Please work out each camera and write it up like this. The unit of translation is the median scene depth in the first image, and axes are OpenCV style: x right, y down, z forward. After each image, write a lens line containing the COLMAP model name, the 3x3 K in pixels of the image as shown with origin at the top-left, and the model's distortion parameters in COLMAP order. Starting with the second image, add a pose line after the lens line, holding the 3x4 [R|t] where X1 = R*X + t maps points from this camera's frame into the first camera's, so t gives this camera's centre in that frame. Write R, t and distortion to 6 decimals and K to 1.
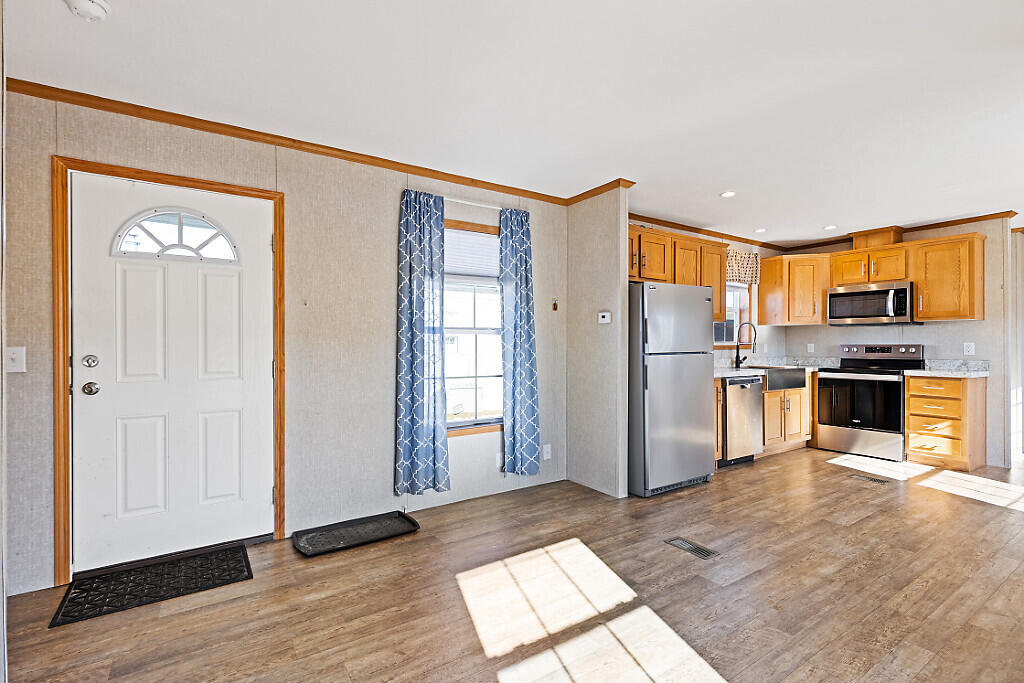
lens RADIAL K [[475.8, 0, 512.0], [0, 475.8, 341.5], [0, 0, 1]] dist [0.002341, 0.000240]
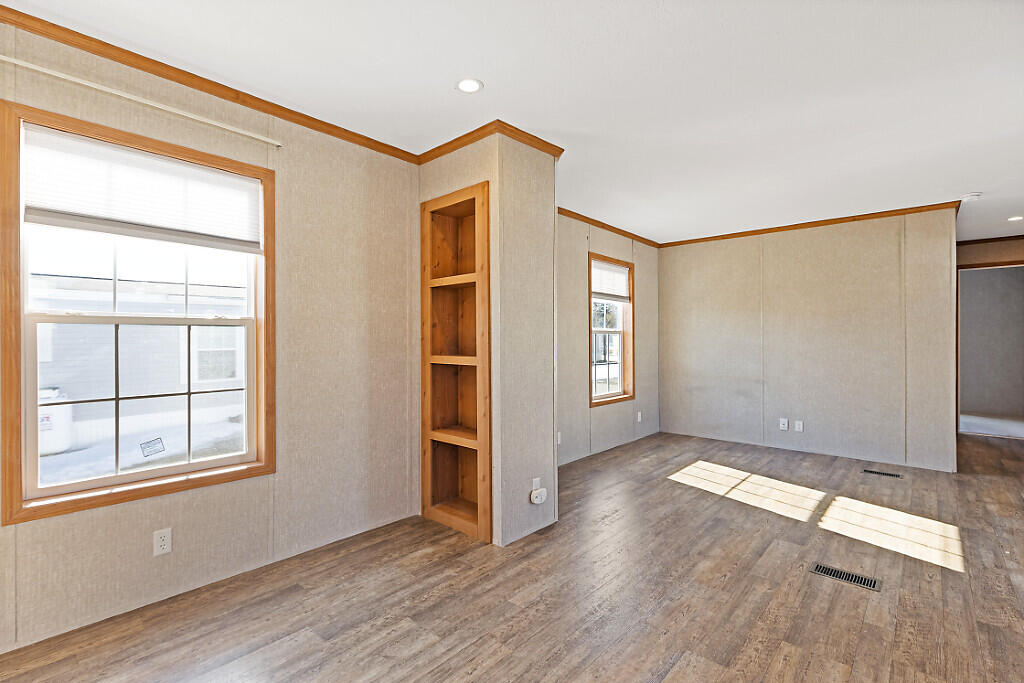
lens RADIAL K [[464.1, 0, 505.9], [0, 464.1, 336.9], [0, 0, 1]] dist [-0.000855, -0.000681]
pose [[-0.970748, -0.000971, -0.240099, 1.132916], [0.001048, 0.999965, -0.008280, 0.000790], [0.240098, -0.008290, -0.970713, 1.608733]]
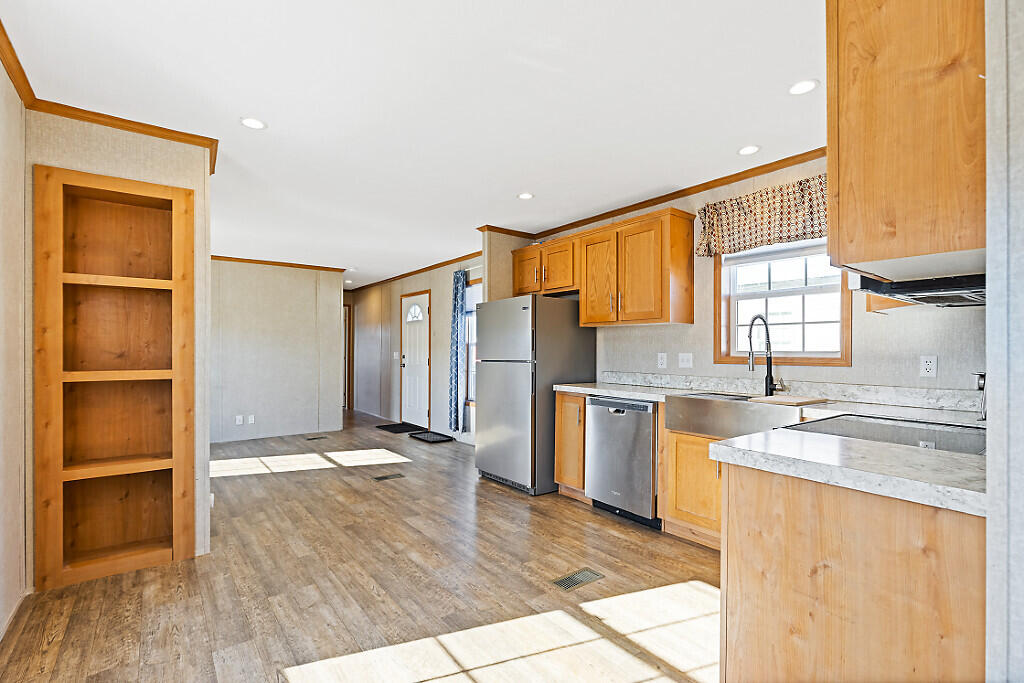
lens RADIAL K [[466.2, 0, 505.8], [0, 466.2, 350.0], [0, 0, 1]] dist [-0.000210, -0.000073]
pose [[0.057199, -0.000308, -0.998363, 1.910930], [0.002184, 0.999998, -0.000183, -0.002944], [0.998360, -0.002170, 0.057200, 1.256315]]
